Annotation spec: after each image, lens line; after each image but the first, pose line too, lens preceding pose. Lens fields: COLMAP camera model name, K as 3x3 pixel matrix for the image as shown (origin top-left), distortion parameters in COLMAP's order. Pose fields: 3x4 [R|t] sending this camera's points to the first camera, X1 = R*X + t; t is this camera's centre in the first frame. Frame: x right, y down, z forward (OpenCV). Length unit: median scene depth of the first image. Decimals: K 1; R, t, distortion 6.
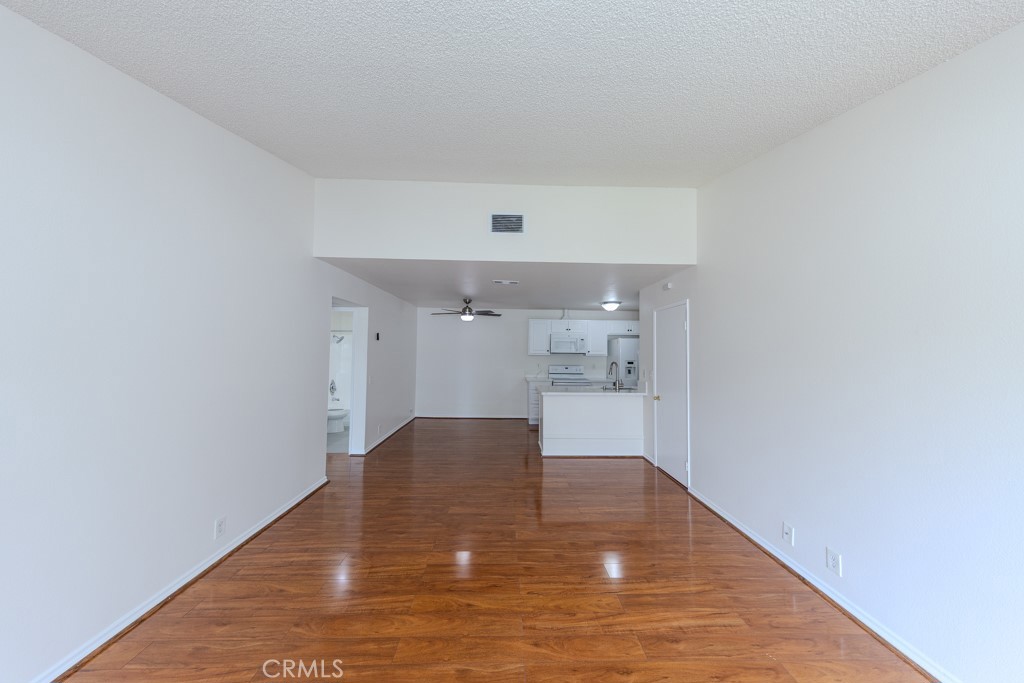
lens RADIAL K [[319.1, 0, 512.5], [0, 319.1, 341.9], [0, 0, 1]] dist [0.002163, -0.000076]
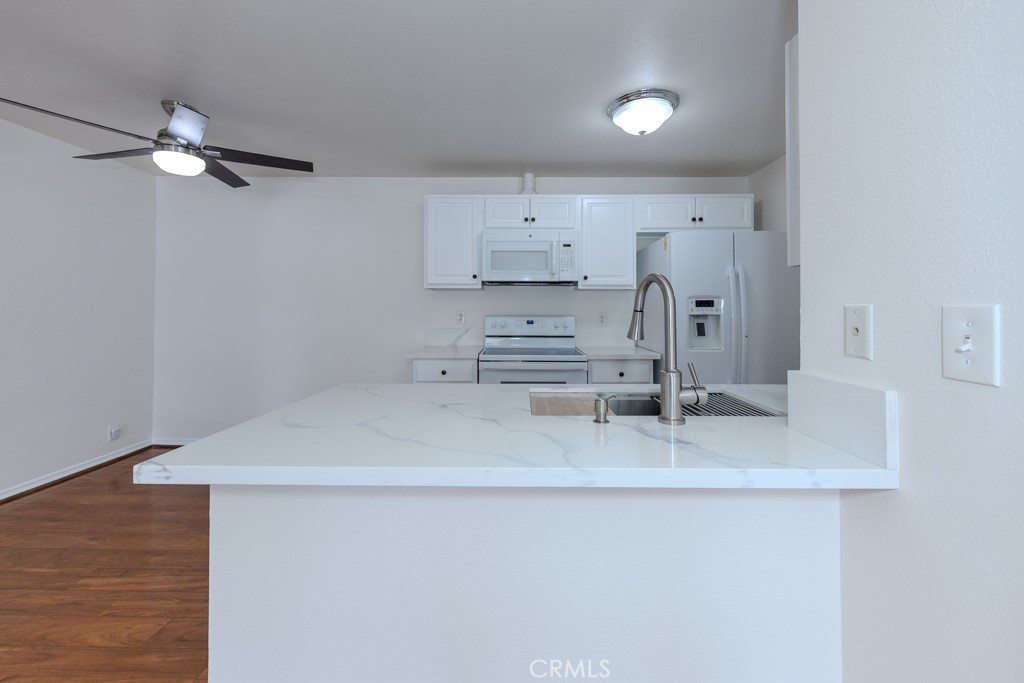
lens RADIAL K [[384.0, 0, 503.4], [0, 384.0, 305.0], [0, 0, 1]] dist [0.001531, 0.000014]
pose [[0.997908, -0.008271, -0.064115, 0.201731], [0.009292, 0.999834, 0.015648, 0.064507], [0.063975, -0.016211, 0.997820, 0.636643]]
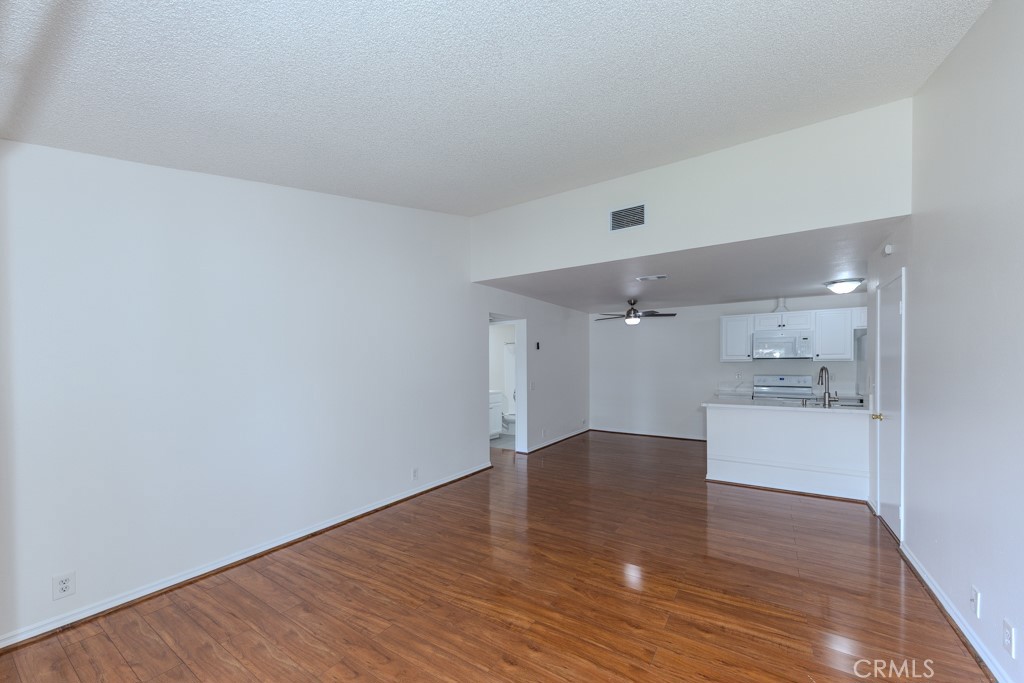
lens RADIAL K [[384.0, 0, 518.1], [0, 384.0, 373.0], [0, 0, 1]] dist [0.001531, 0.000014]
pose [[0.826791, -0.005378, -0.562483, 0.199668], [0.032495, 0.998741, 0.038216, 0.018664], [0.561570, -0.049875, 0.825925, -0.079358]]
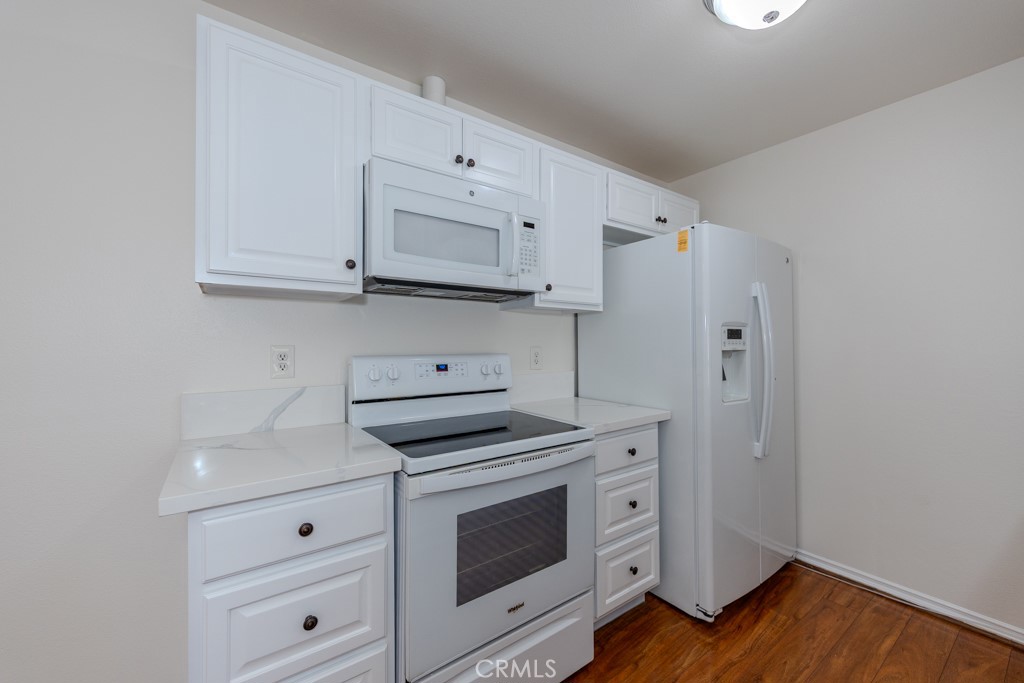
lens RADIAL K [[423.8, 0, 509.4], [0, 423.8, 338.6], [0, 0, 1]] dist [0.000840, 0.000533]
pose [[0.837735, -0.005361, 0.546051, 0.071779], [-0.010616, 0.999603, 0.026100, 0.068265], [-0.545974, -0.027662, 0.837345, 0.907919]]
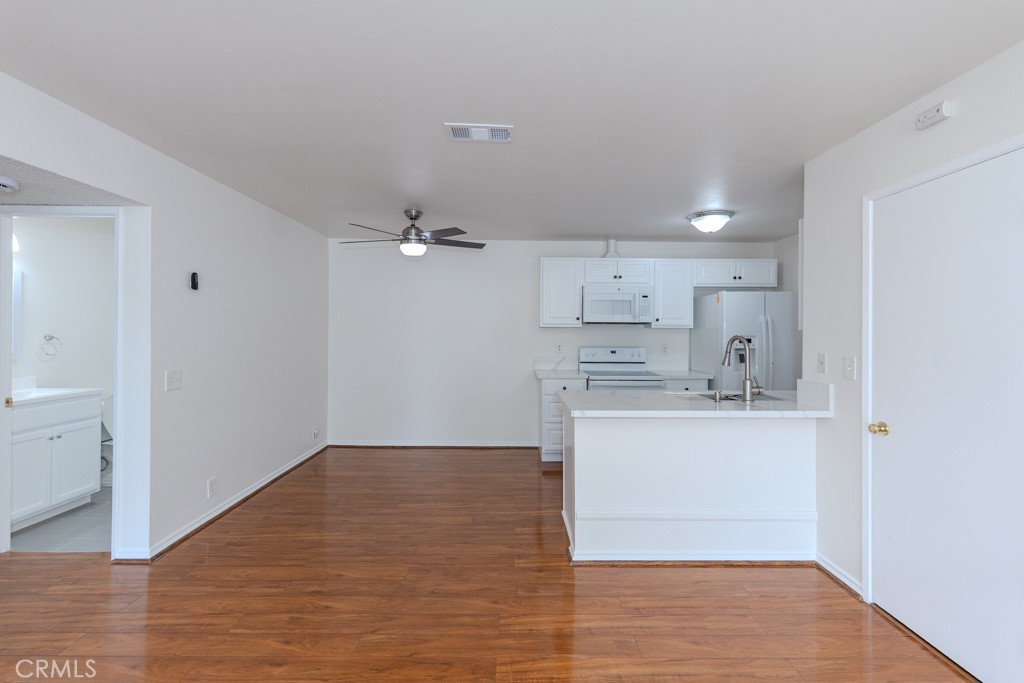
lens RADIAL K [[430.5, 0, 509.3], [0, 430.5, 333.6], [0, 0, 1]] dist [-0.003688, 0.000100]
pose [[0.999657, -0.005593, -0.025585, 0.020384], [0.006546, 0.999282, 0.037311, 0.029853], [0.025358, -0.037466, 0.998976, 0.348694]]
